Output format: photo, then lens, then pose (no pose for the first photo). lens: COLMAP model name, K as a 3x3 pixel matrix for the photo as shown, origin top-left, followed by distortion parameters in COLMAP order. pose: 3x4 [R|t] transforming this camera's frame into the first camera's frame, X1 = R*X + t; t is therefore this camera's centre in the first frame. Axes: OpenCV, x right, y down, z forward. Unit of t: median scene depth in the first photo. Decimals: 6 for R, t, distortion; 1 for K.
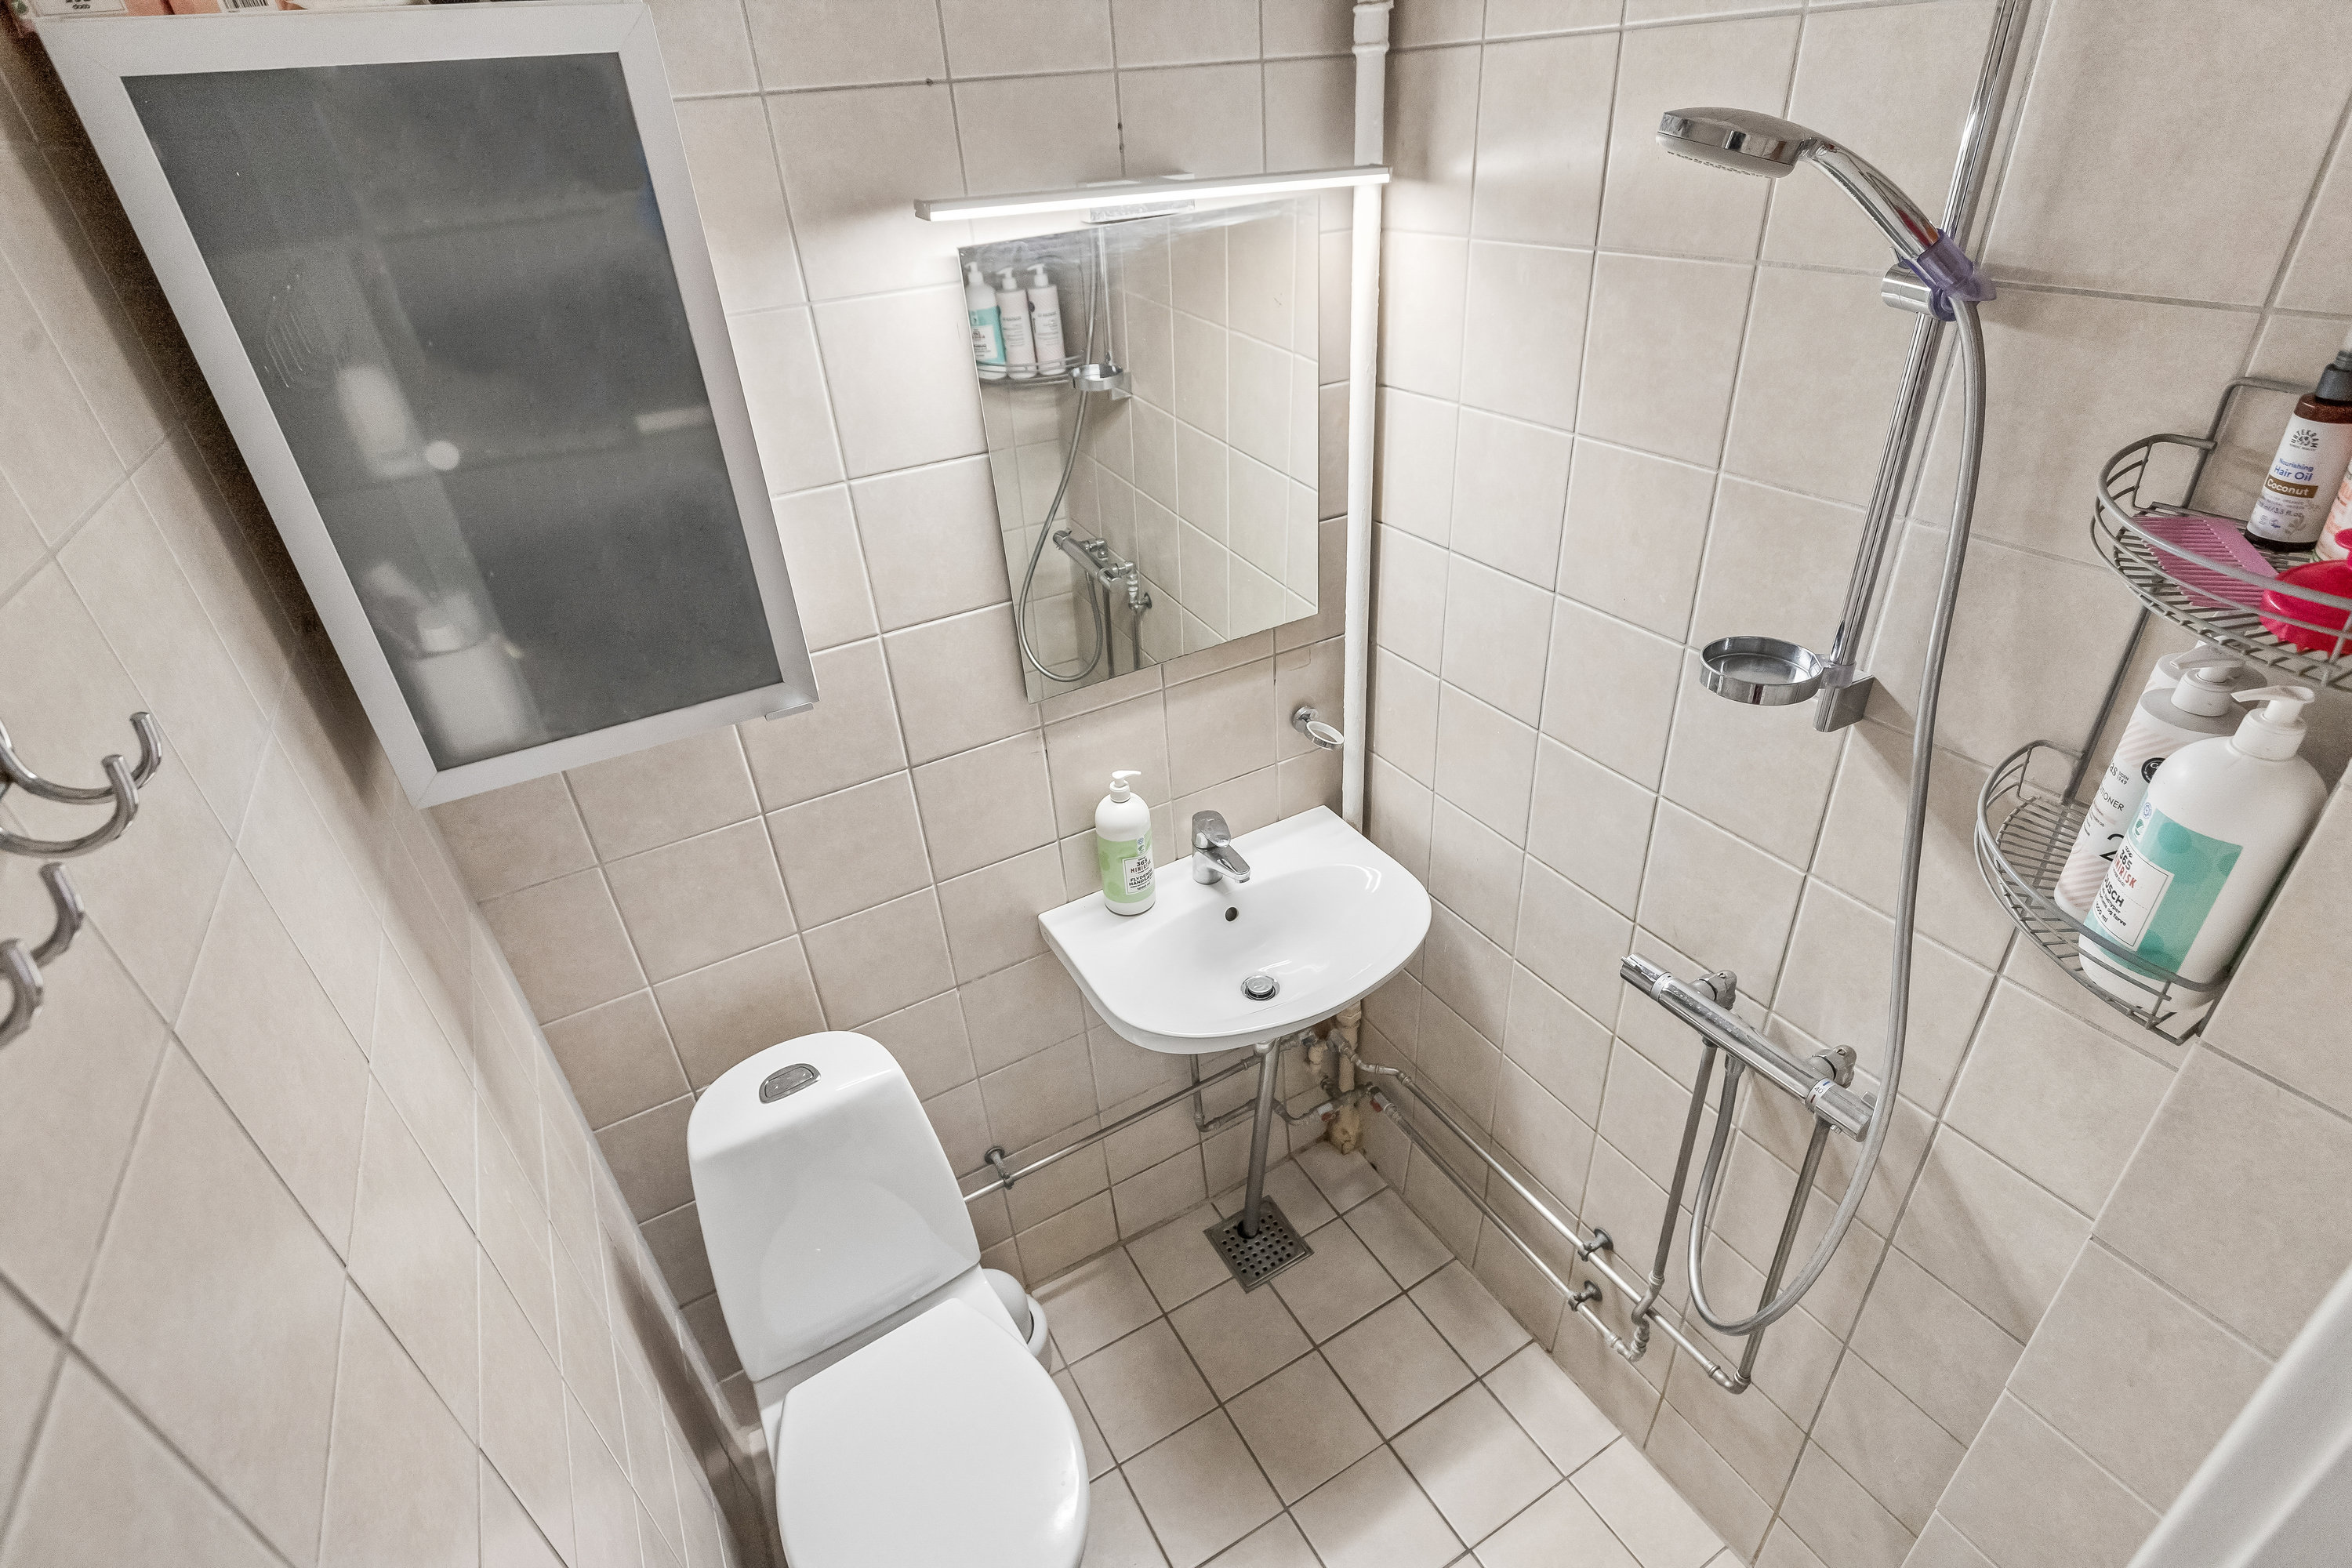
lens RADIAL K [[1161.0, 0, 1178.6], [0, 1161.0, 780.3], [0, 0, 1]] dist [-0.000812, 0.001443]
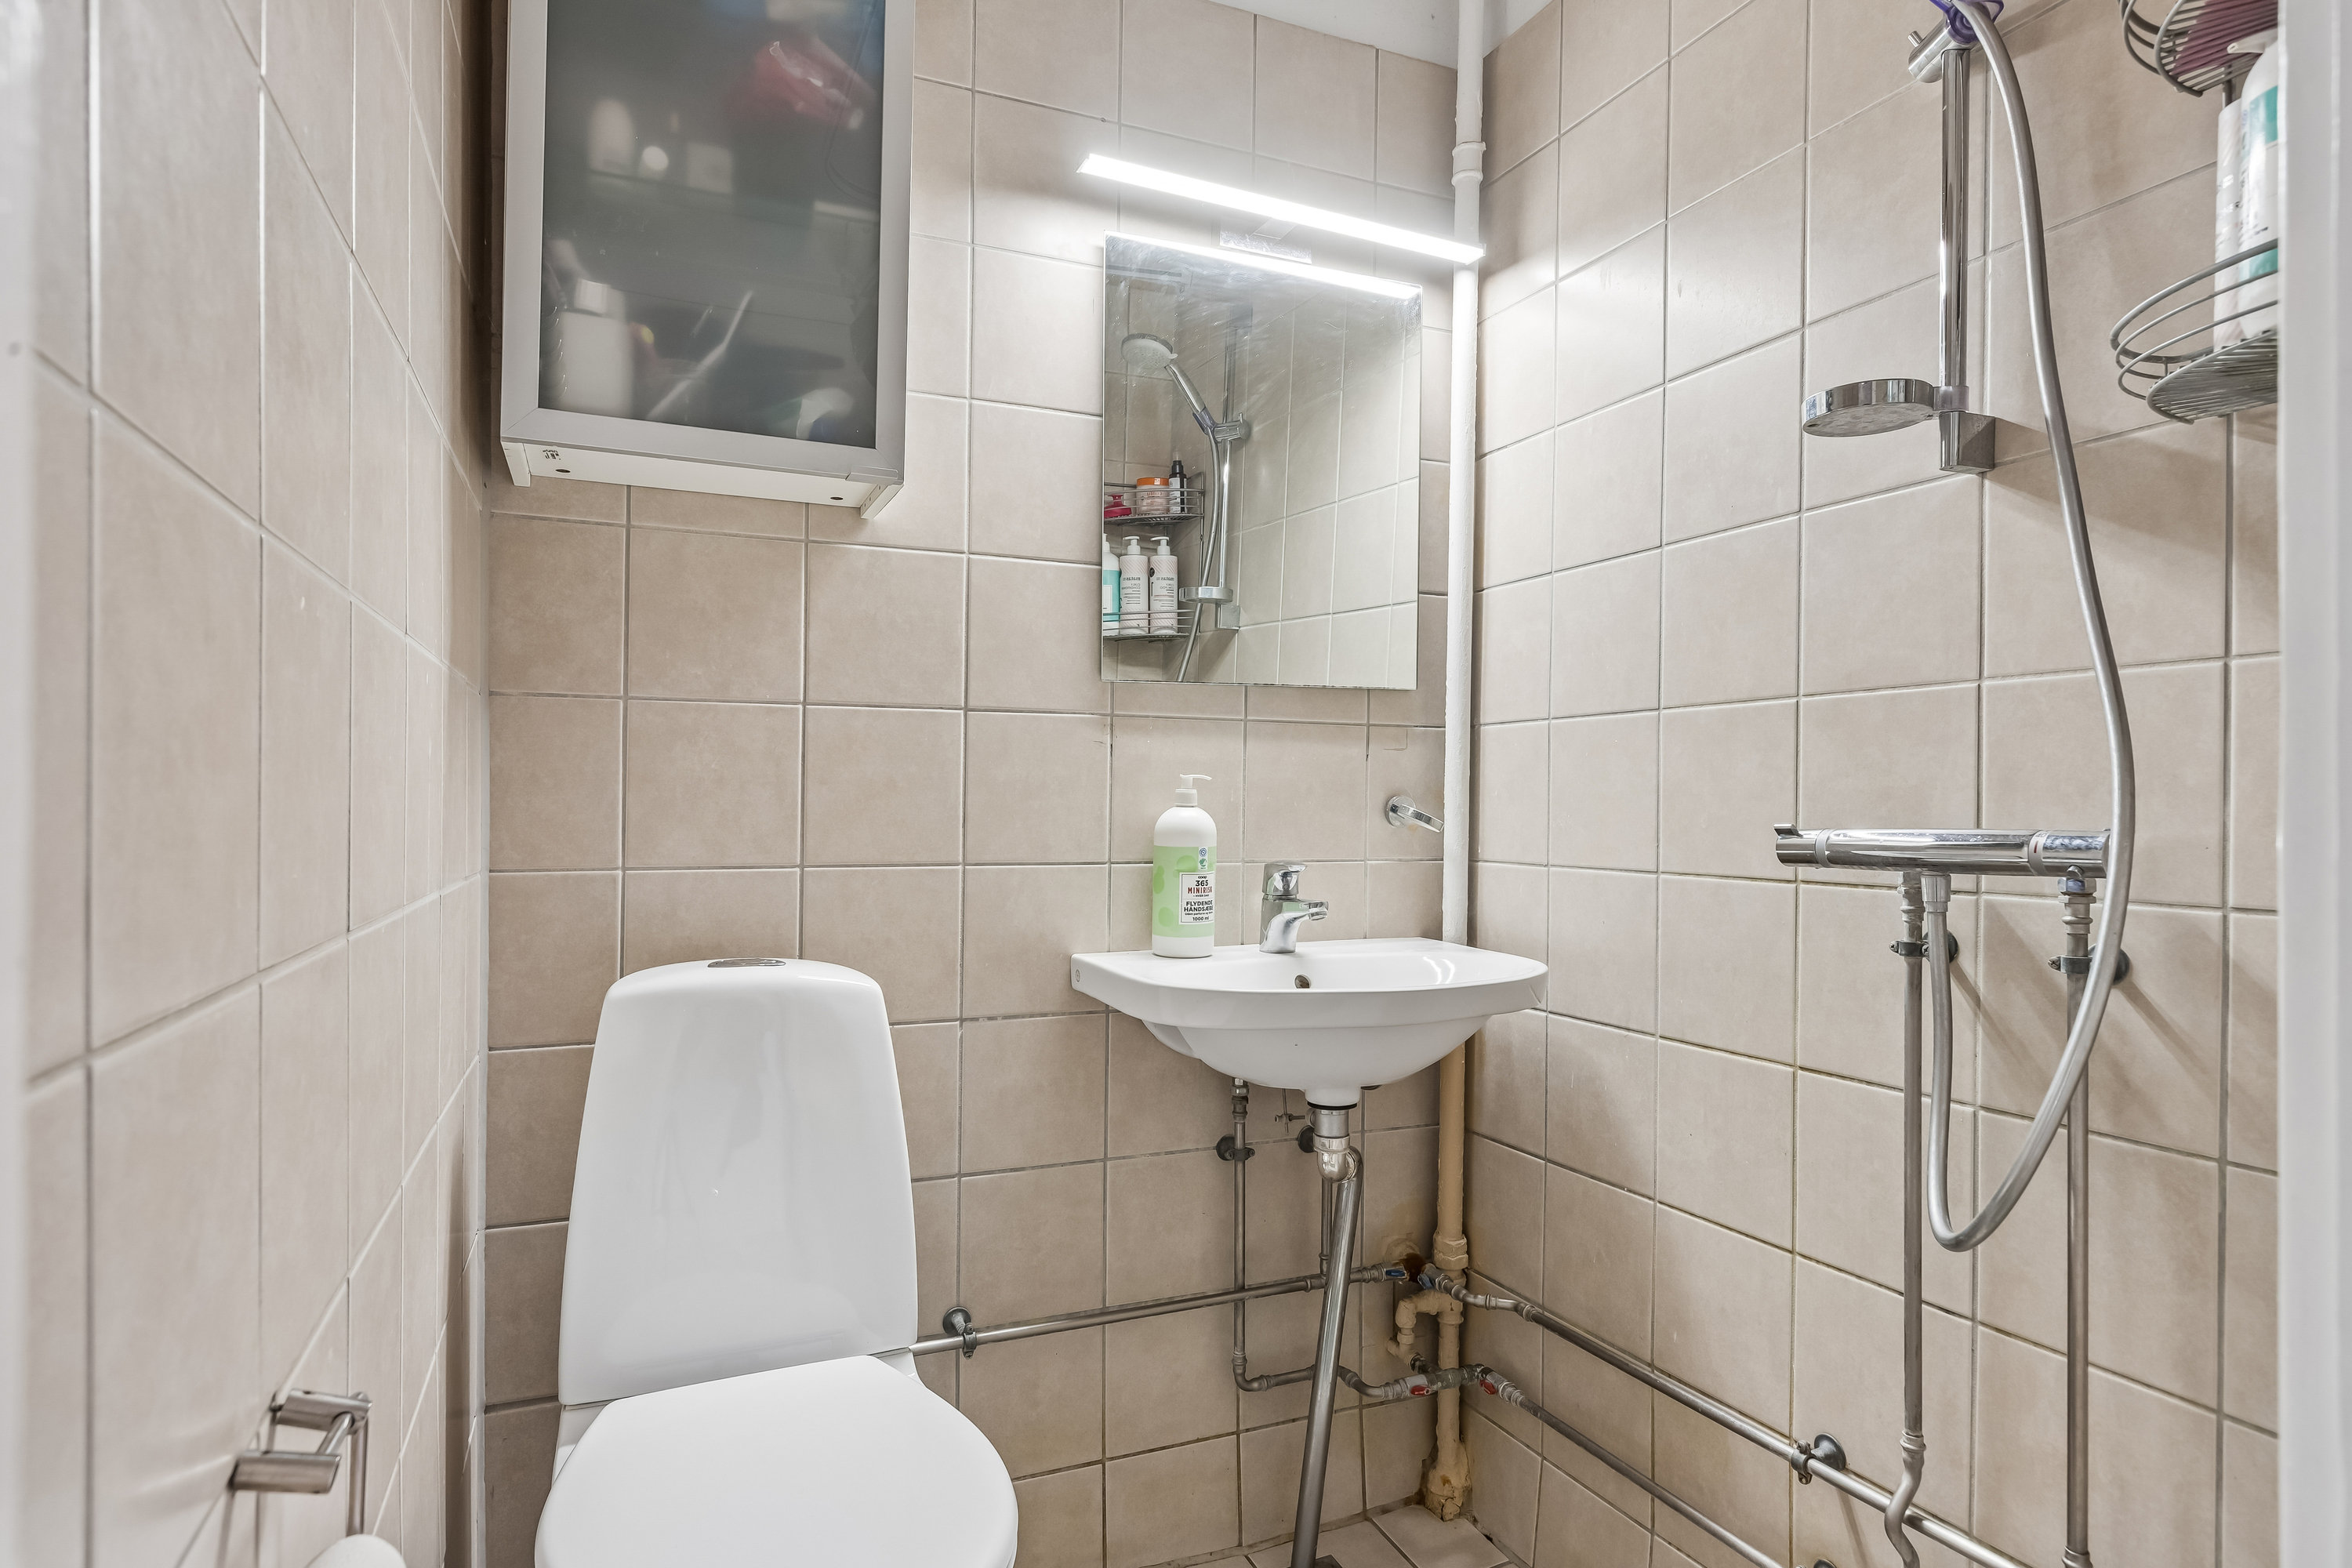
lens RADIAL K [[1313.9, 0, 1171.7], [0, 1313.9, 782.6], [0, 0, 1]] dist [0.008115, -0.003993]
pose [[0.991546, 0.075889, -0.105245, 0.043305], [-0.120461, 0.839824, -0.529325, 0.529065], [0.048217, 0.537528, 0.841866, 0.142555]]
